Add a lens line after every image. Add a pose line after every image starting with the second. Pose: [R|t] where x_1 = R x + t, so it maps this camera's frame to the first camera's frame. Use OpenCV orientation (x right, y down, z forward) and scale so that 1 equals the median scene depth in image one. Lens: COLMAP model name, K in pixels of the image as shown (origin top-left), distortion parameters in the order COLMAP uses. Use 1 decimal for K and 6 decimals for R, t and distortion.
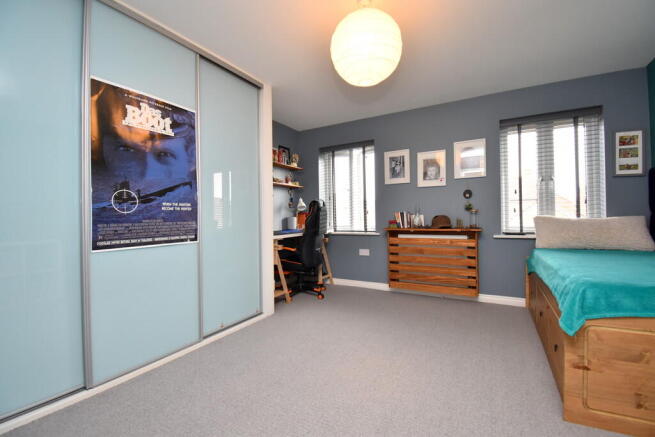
lens RADIAL K [[290.7, 0, 327.1], [0, 290.7, 217.1], [0, 0, 1]] dist [-0.004886, -0.009012]
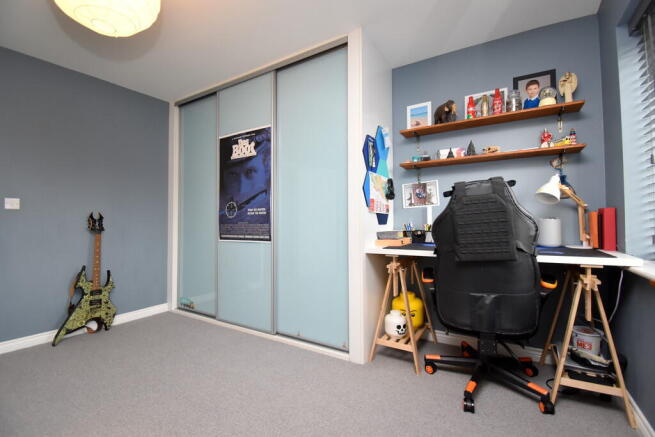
lens RADIAL K [[290.7, 0, 327.7], [0, 290.7, 215.9], [0, 0, 1]] dist [-0.004886, -0.009012]
pose [[-0.045406, -0.001539, -0.998967, 0.575913], [0.007789, 0.999968, -0.001895, -0.010760], [0.998938, -0.007867, -0.045393, 1.124664]]
